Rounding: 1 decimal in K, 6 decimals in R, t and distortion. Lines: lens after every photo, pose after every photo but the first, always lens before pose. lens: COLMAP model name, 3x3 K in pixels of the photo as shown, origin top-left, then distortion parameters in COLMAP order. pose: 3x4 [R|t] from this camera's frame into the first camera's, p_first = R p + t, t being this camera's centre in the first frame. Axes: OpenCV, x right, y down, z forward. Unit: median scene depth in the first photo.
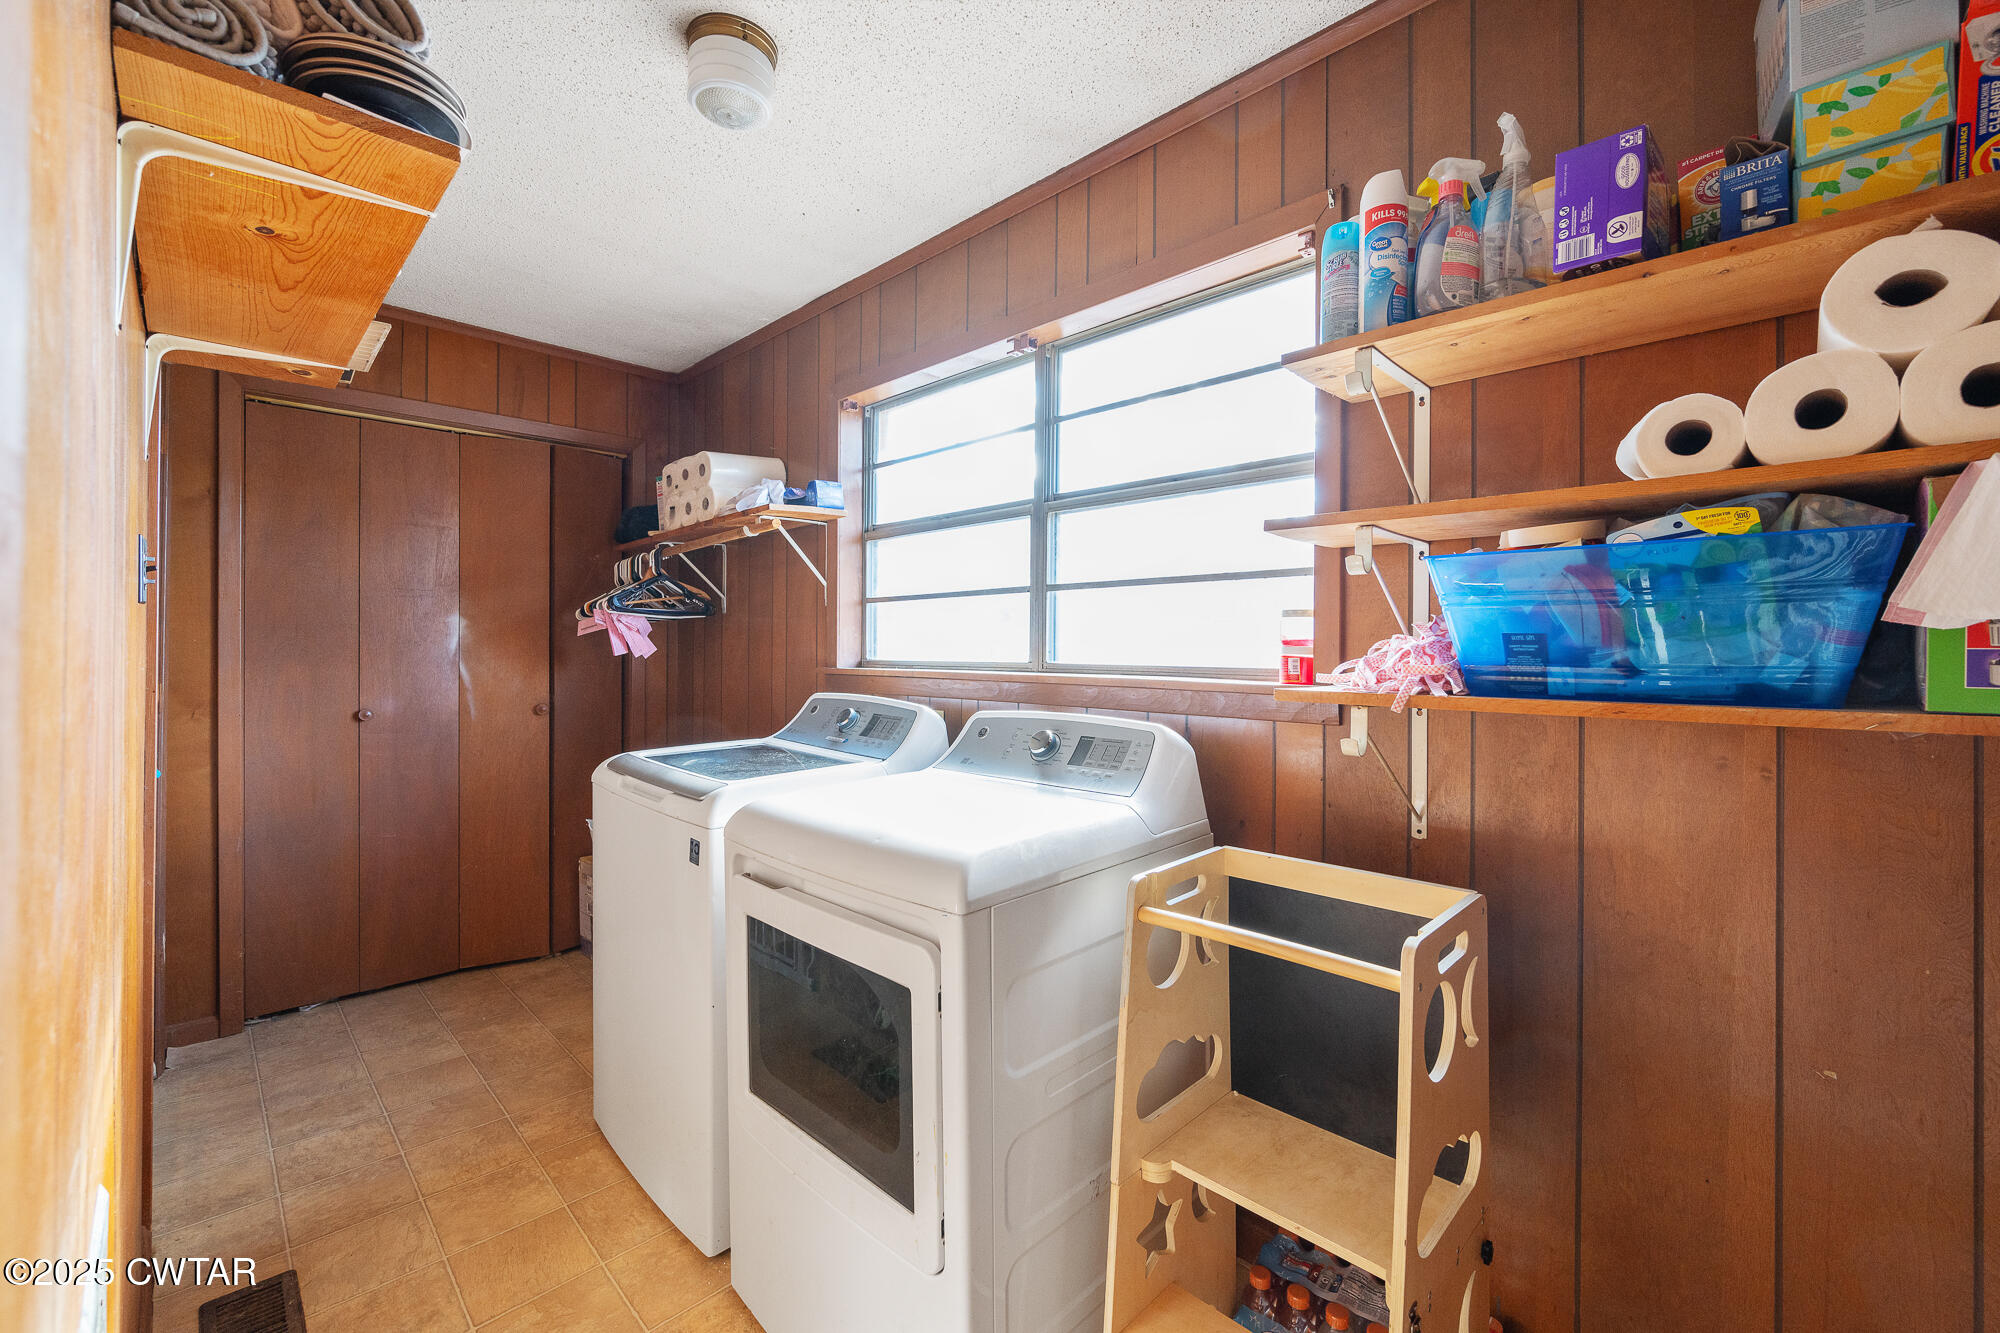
lens RADIAL K [[800.4, 0, 1011.2], [0, 800.4, 652.3], [0, 0, 1]] dist [-0.002840, -0.000541]
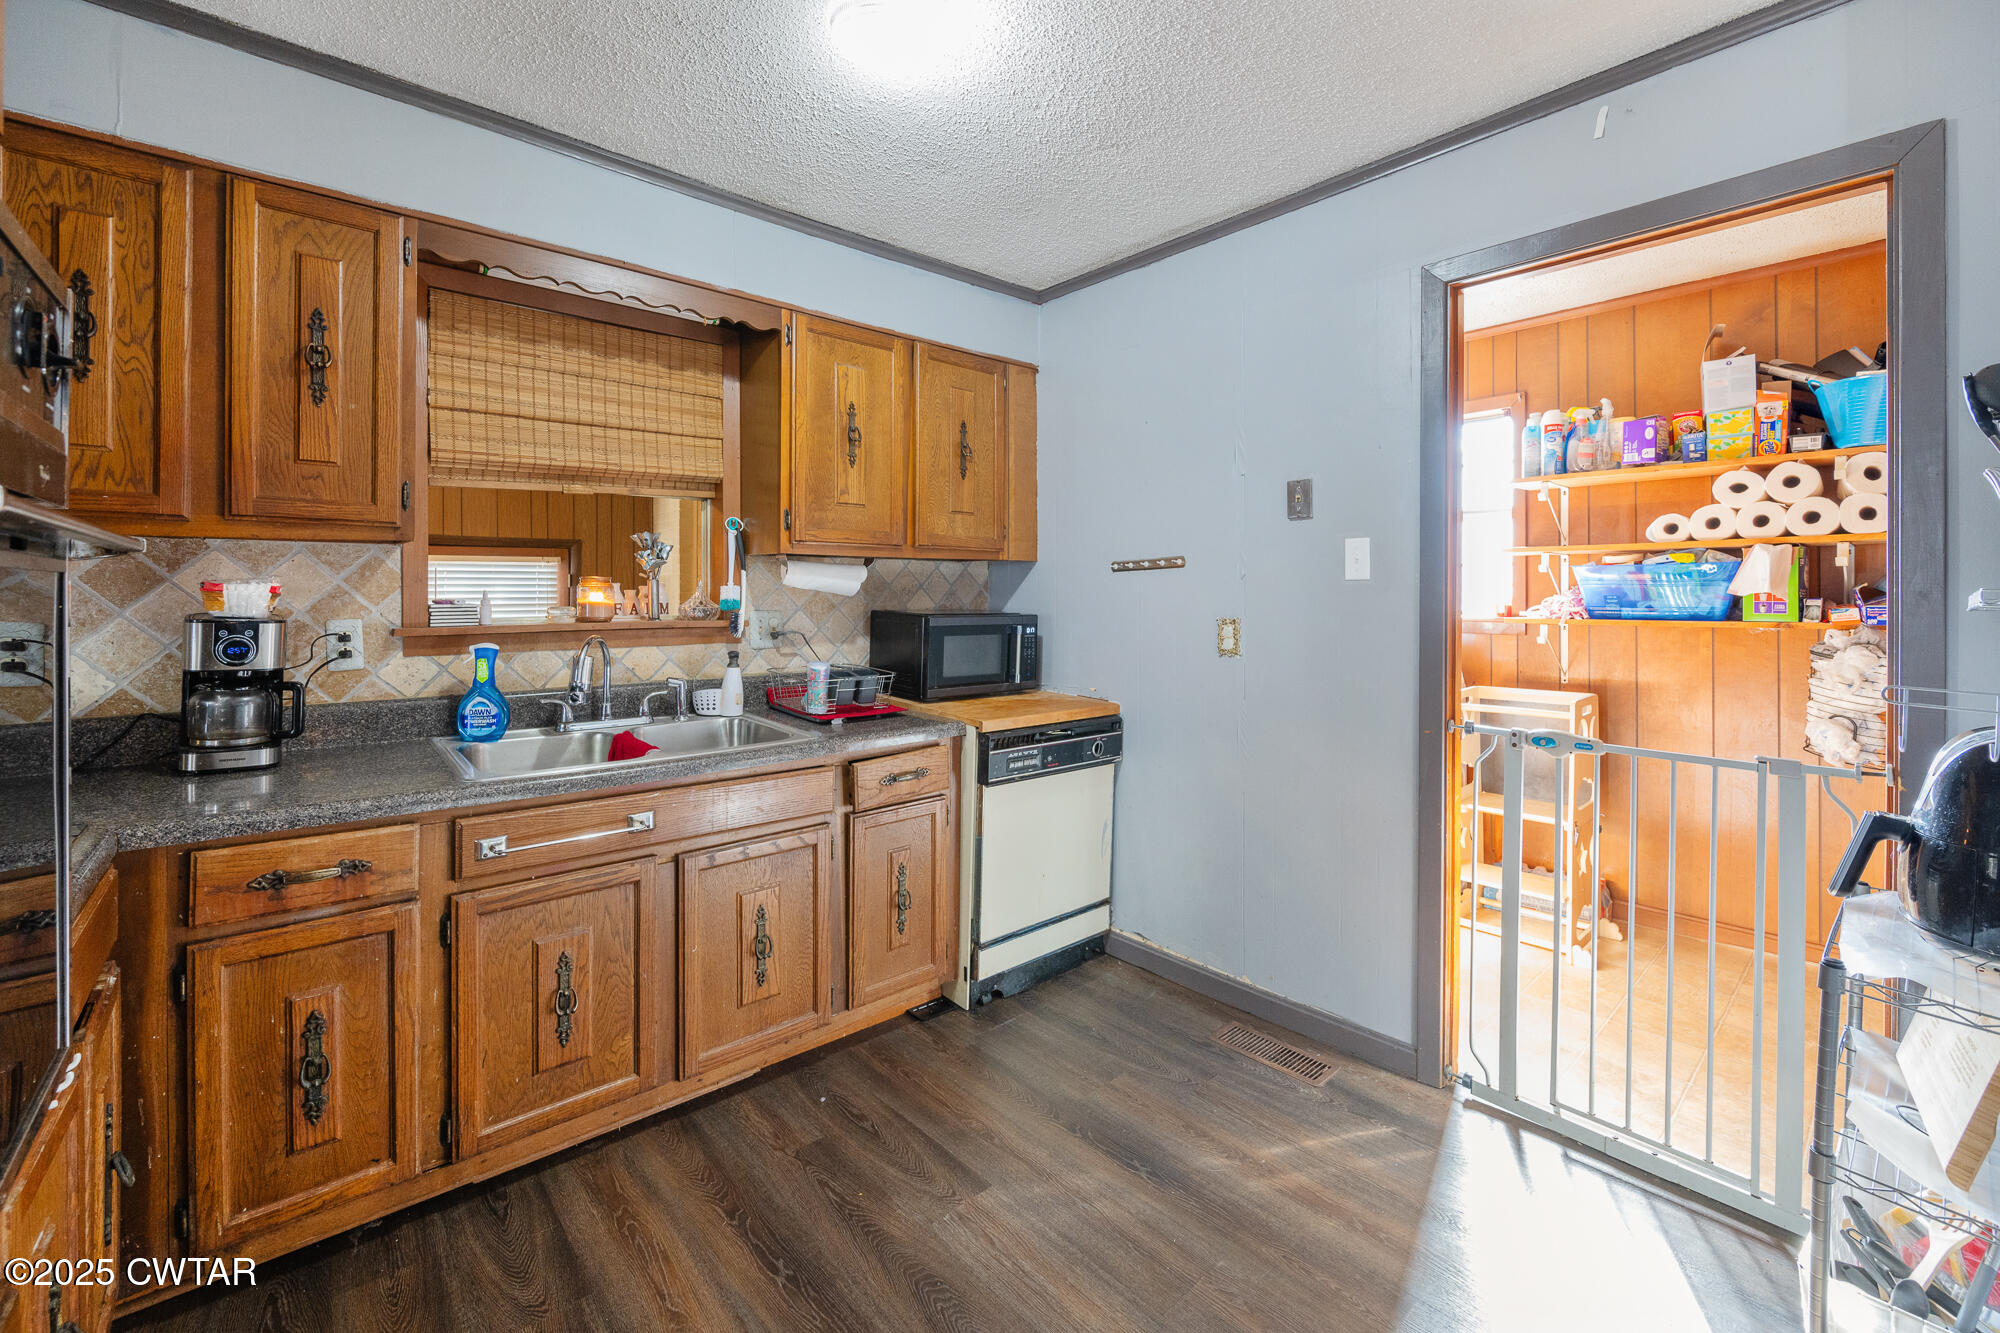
lens RADIAL K [[800.4, 0, 1028.6], [0, 800.4, 592.9], [0, 0, 1]] dist [-0.002840, -0.000541]
pose [[0.998175, -0.000681, -0.060377, -1.233661], [0.000154, 0.999962, -0.008730, -0.010209], [0.060381, 0.008704, 0.998137, -1.921587]]
